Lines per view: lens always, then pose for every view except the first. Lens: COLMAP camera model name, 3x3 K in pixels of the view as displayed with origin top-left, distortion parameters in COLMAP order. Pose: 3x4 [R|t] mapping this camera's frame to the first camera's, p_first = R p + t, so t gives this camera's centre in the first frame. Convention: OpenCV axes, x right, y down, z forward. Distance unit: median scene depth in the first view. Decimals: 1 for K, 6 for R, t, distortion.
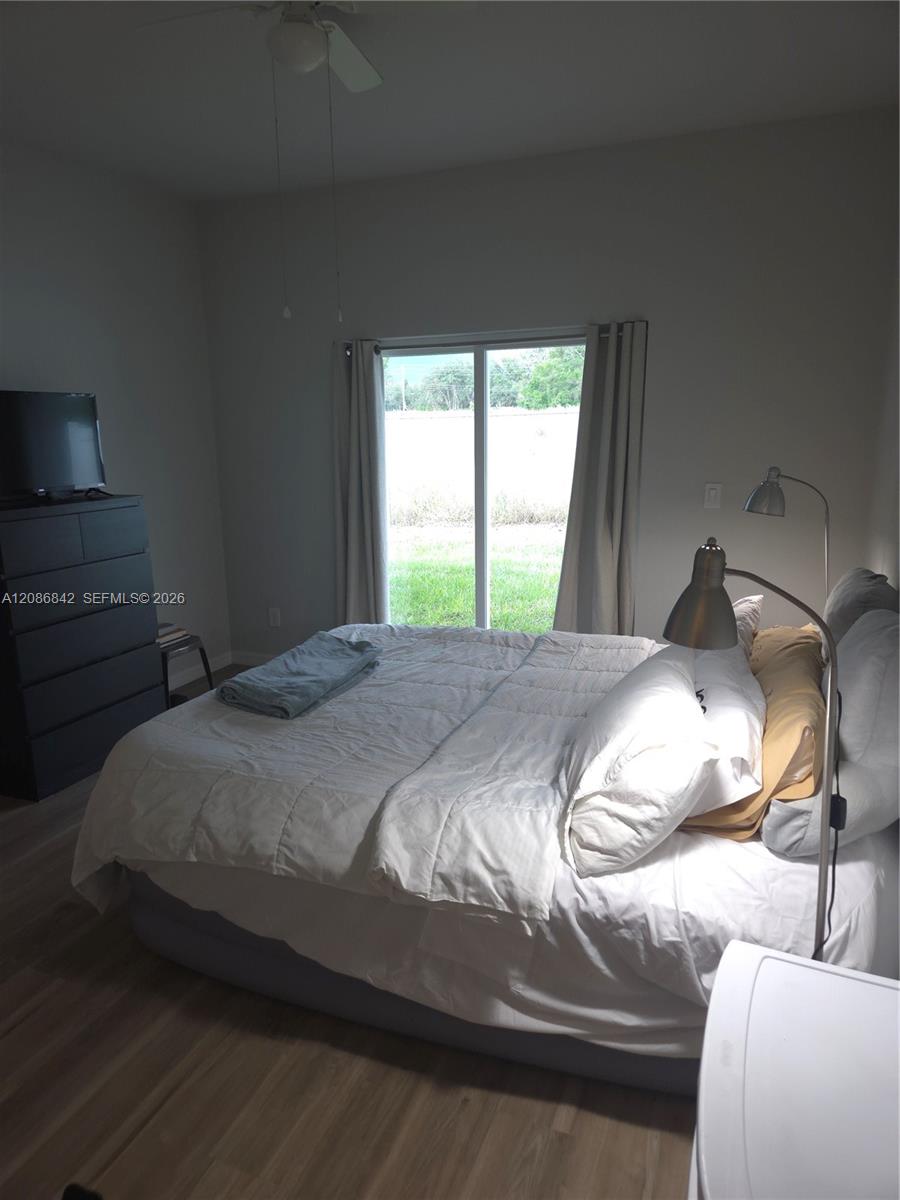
lens RADIAL K [[810.9, 0, 450.0], [0, 810.9, 600.0], [0, 0, 1]] dist [0.071487, -0.063216]
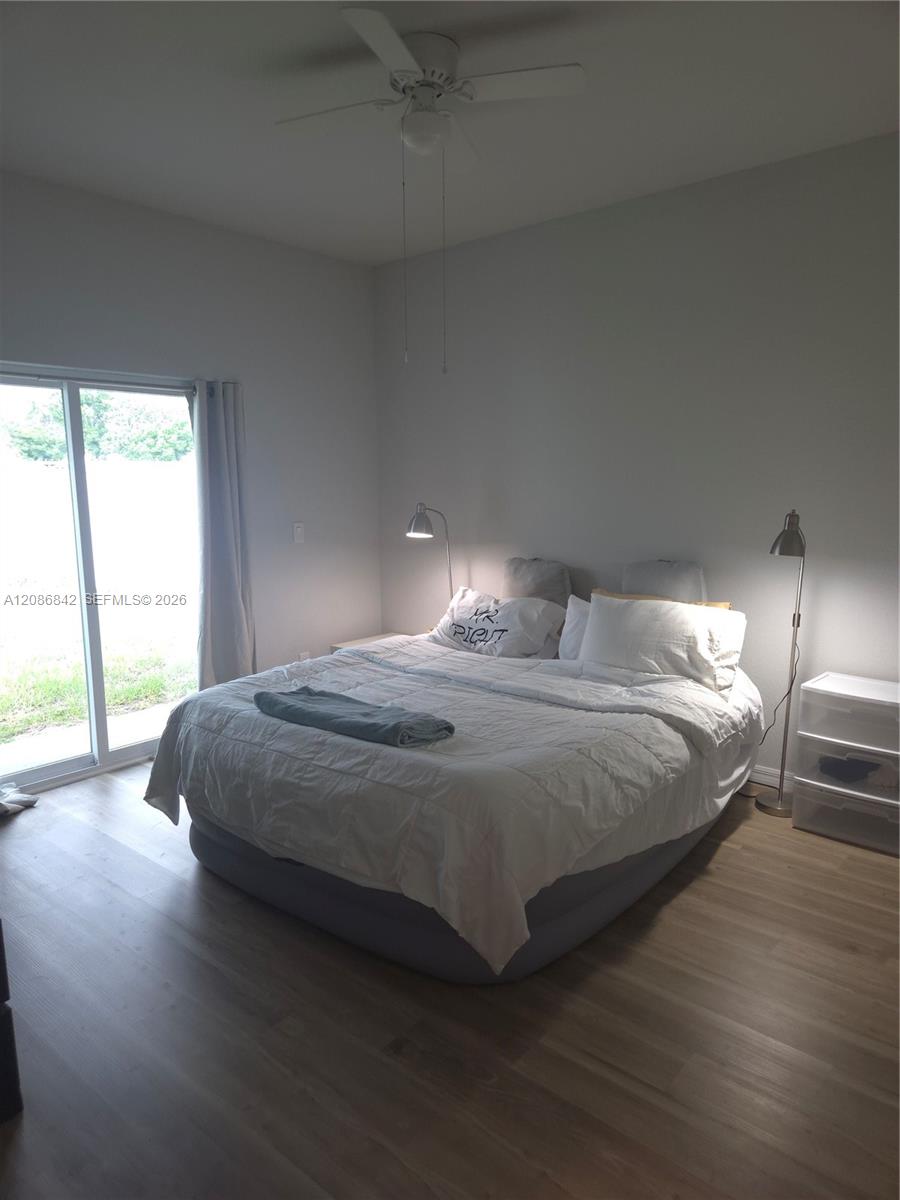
lens RADIAL K [[810.9, 0, 450.0], [0, 810.9, 600.0], [0, 0, 1]] dist [0.071487, -0.063216]
pose [[0.312354, -0.132177, 0.940725, -1.565088], [0.209080, 0.975556, 0.067649, -0.132256], [-0.926672, 0.175557, 0.332355, 0.831636]]
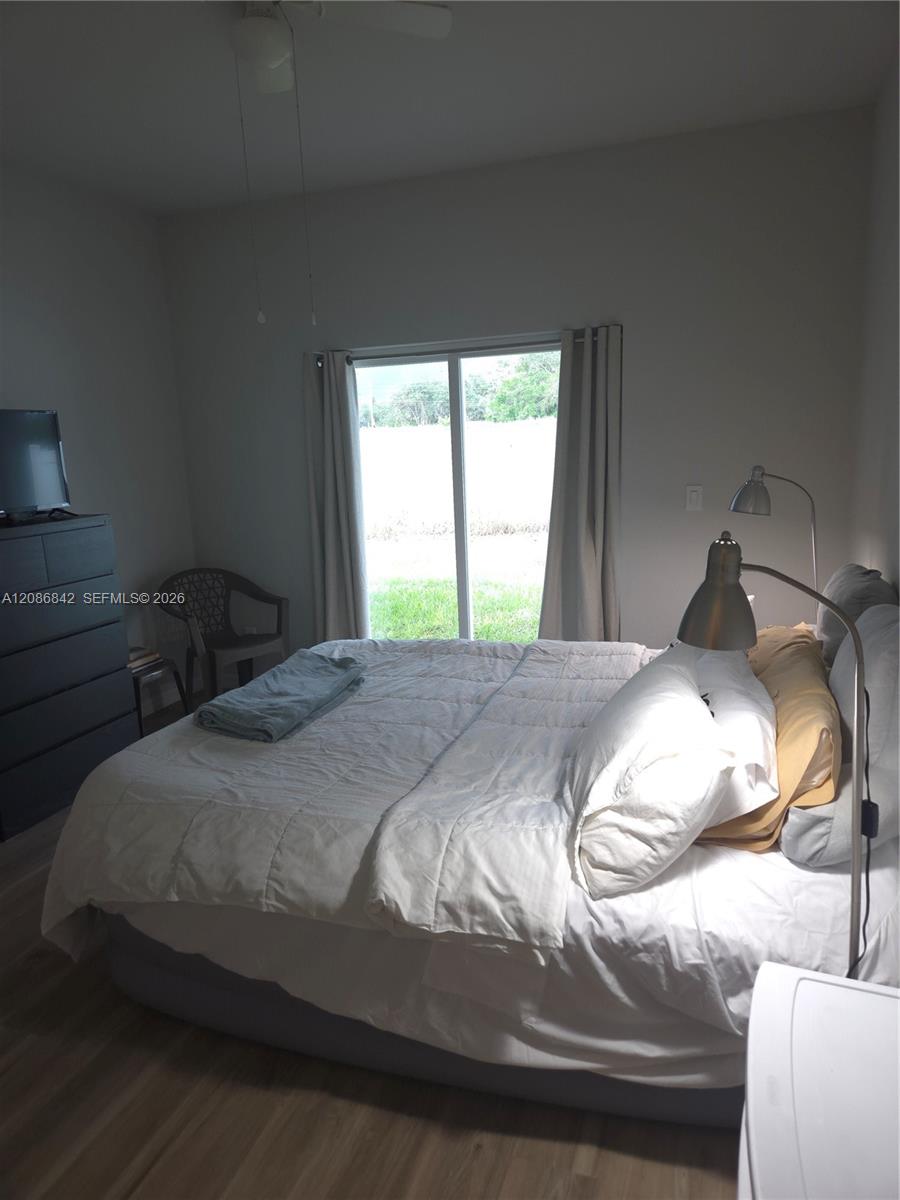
lens RADIAL K [[809.5, 0, 456.6], [0, 809.5, 593.5], [0, 0, 1]] dist [0.069707, -0.060562]
pose [[0.998603, -0.034111, 0.040352, -0.021097], [0.035122, 0.999080, -0.024609, 0.005263], [-0.039476, 0.025992, 0.998882, 0.053545]]
